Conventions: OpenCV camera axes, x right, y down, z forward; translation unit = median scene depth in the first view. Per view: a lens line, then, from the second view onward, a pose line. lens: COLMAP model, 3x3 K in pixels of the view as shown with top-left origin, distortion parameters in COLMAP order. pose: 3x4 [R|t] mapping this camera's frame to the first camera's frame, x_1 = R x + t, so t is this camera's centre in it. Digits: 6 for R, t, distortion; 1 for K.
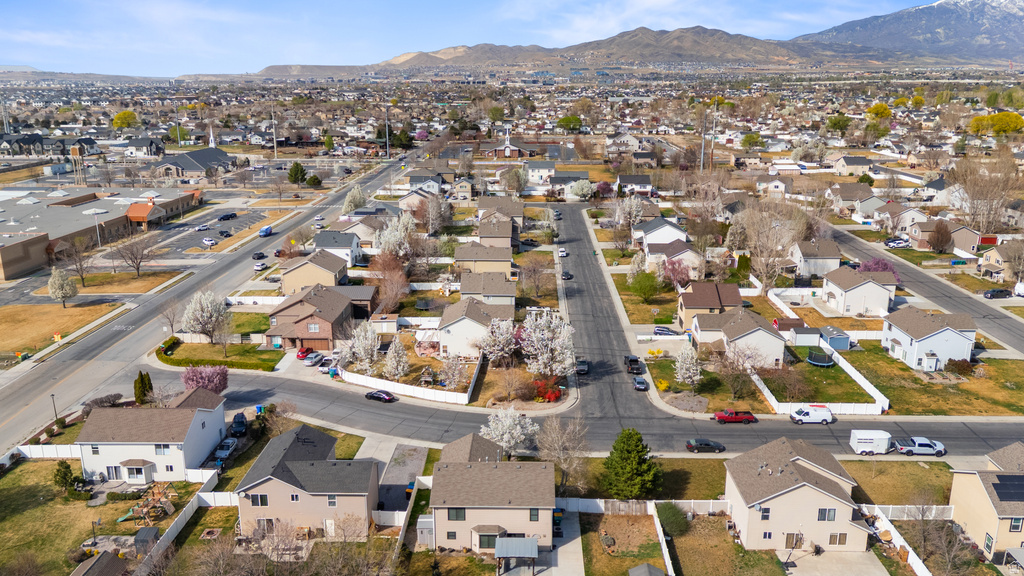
lens RADIAL K [[756.1, 0, 512.0], [0, 756.1, 288.0], [0, 0, 1]] dist [0.094384, -0.116485]
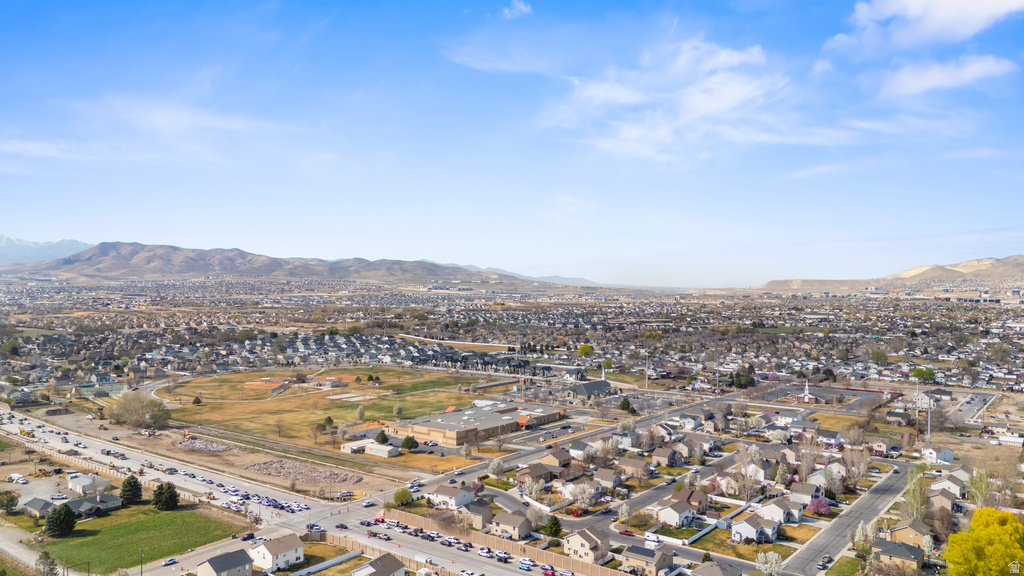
lens RADIAL K [[756.1, 0, 512.0], [0, 756.1, 288.0], [0, 0, 1]] dist [0.094384, -0.116485]
pose [[0.799804, 0.006265, -0.600229, 0.884577], [-0.162140, 0.965030, -0.205979, -0.023006], [0.577948, 0.262064, 0.772851, -0.849696]]
